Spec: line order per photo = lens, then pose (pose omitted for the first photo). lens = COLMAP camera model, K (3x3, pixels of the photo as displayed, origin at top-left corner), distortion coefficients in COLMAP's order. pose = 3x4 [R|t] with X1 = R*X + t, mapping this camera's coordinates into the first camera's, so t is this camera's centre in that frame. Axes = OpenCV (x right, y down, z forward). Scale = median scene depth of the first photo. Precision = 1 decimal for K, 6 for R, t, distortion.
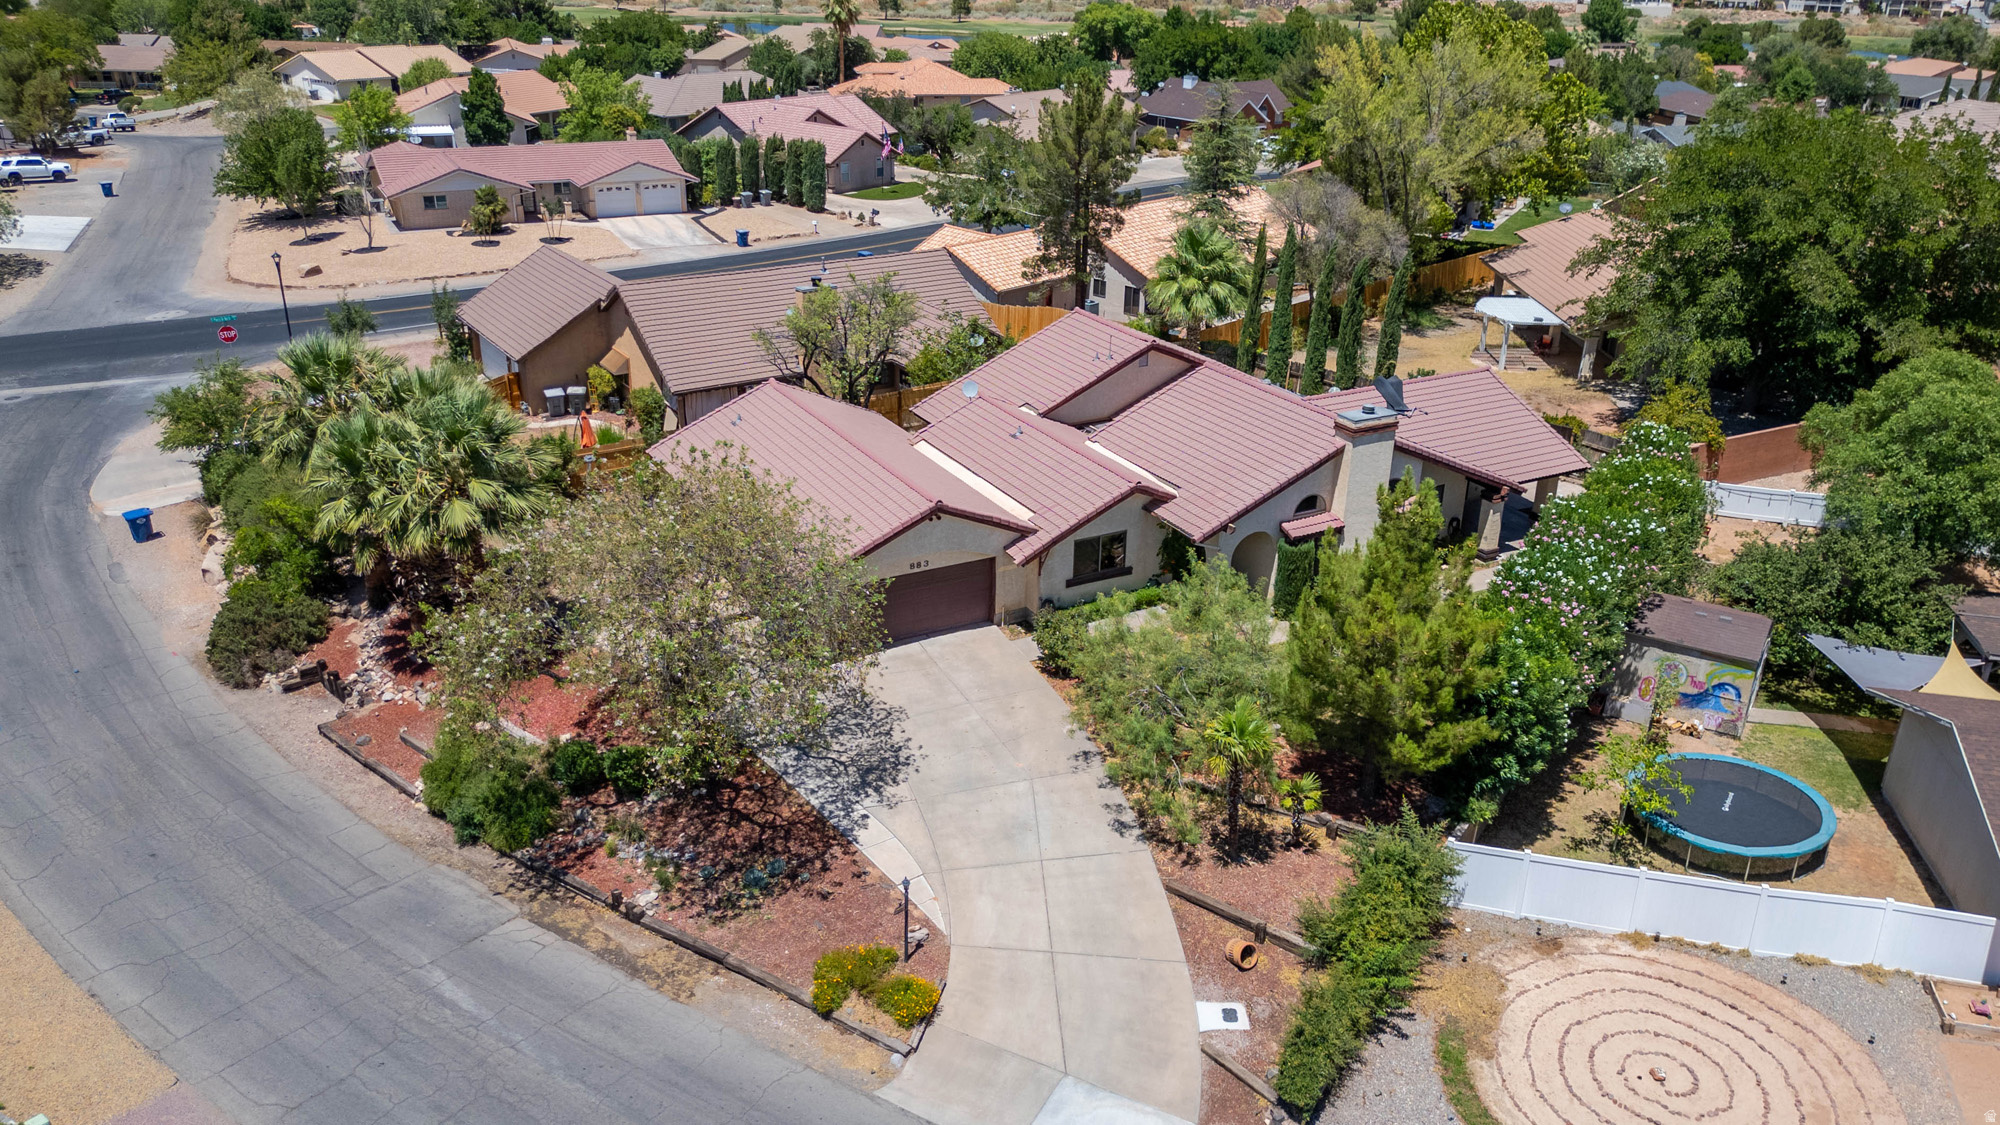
lens RADIAL K [[1534.6, 0, 992.7], [0, 1534.6, 566.1], [0, 0, 1]] dist [0.116258, -0.196762]
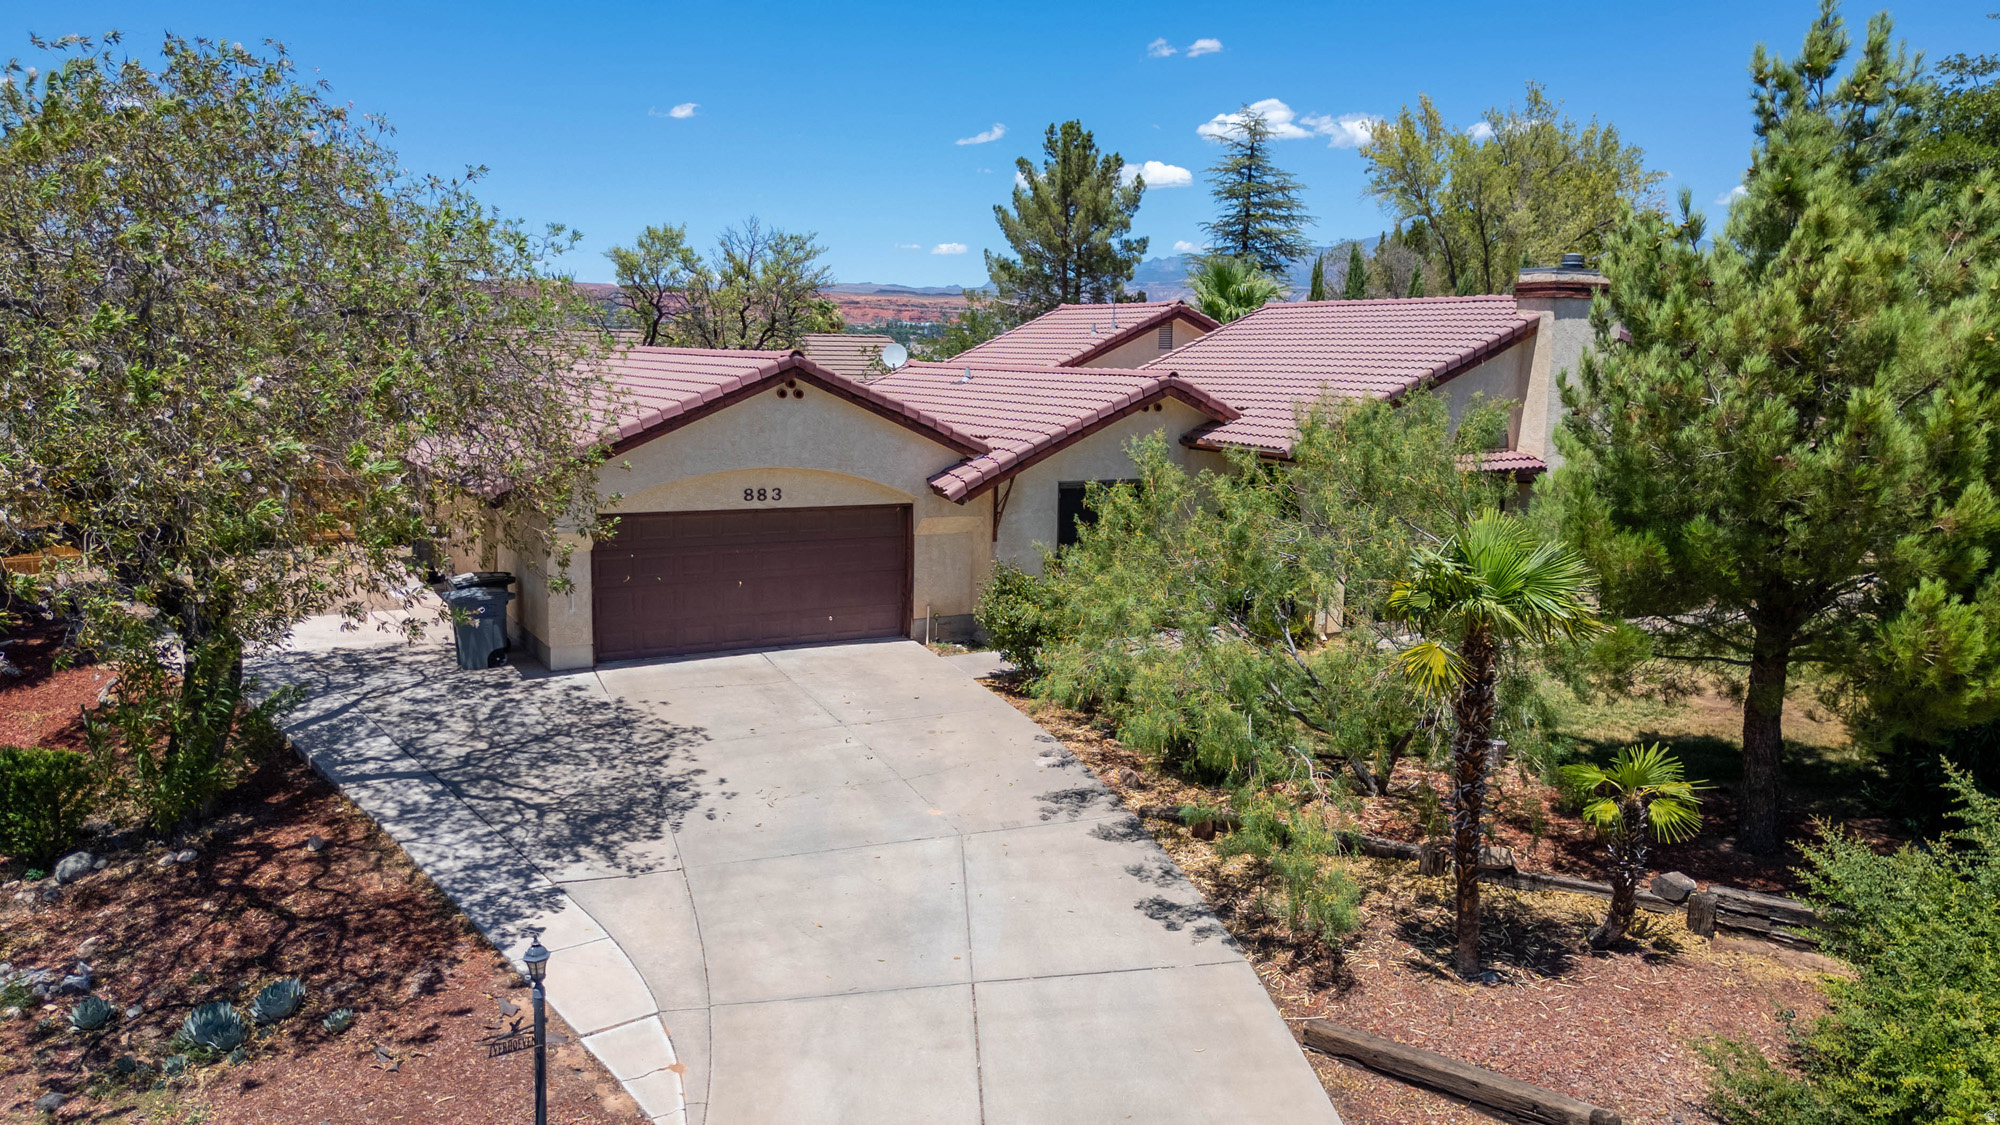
lens RADIAL K [[1534.6, 0, 992.7], [0, 1534.6, 566.1], [0, 0, 1]] dist [0.116258, -0.196762]
pose [[0.999999, -0.000972, 0.001046, 0.034555], [0.001205, 0.967252, -0.253816, 0.179026], [-0.000765, 0.253817, 0.967252, 0.565243]]
